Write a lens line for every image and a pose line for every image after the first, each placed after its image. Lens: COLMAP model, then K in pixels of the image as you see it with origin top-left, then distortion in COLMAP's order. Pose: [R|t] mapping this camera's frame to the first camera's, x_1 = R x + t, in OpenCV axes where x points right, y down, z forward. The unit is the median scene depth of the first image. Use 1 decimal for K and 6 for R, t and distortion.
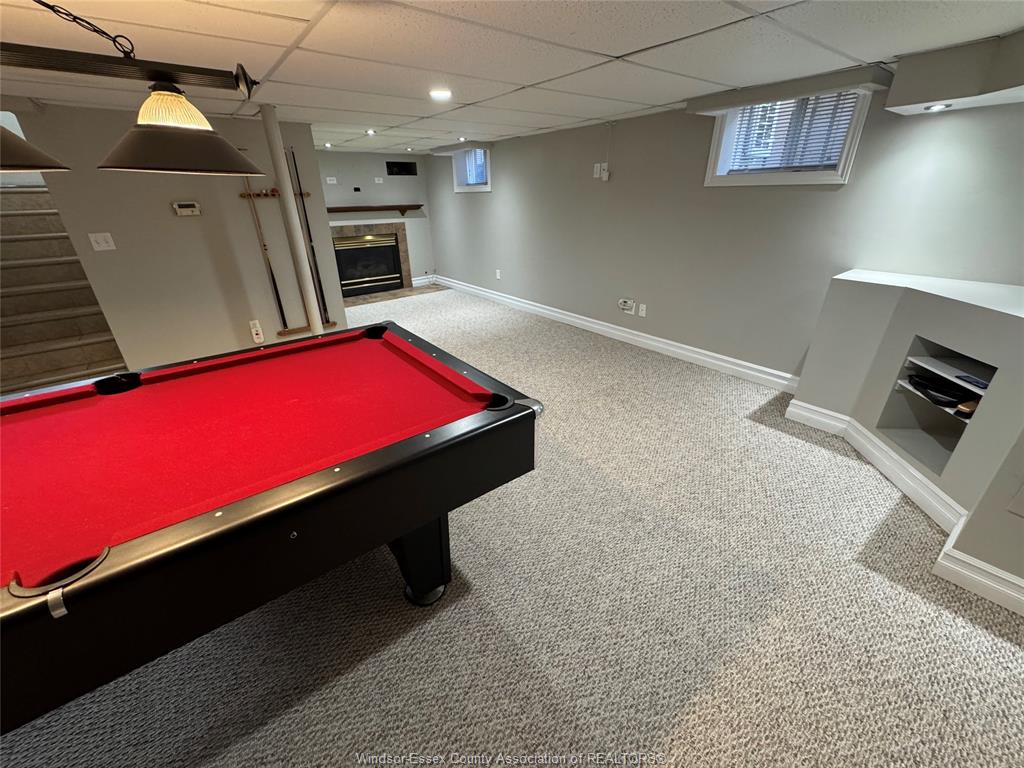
lens RADIAL K [[406.2, 0, 512.0], [0, 406.2, 384.0], [0, 0, 1]] dist [-0.001975, -0.000111]
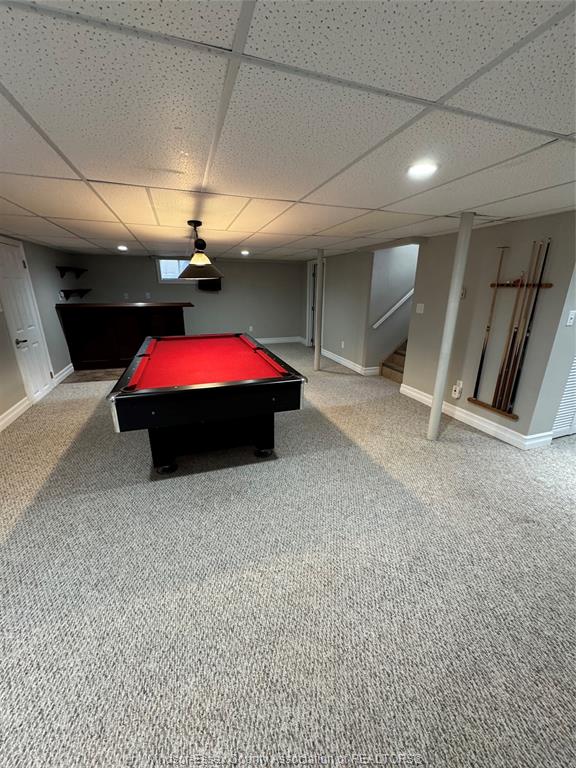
lens RADIAL K [[304.6, 0, 288.0], [0, 304.6, 384.0], [0, 0, 1]] dist [-0.001975, -0.000111]
pose [[-0.330998, 0.297637, -0.895462, 0.419234], [-0.402538, 0.813742, 0.419269, -0.365052], [0.853465, 0.499235, -0.149537, 0.774544]]
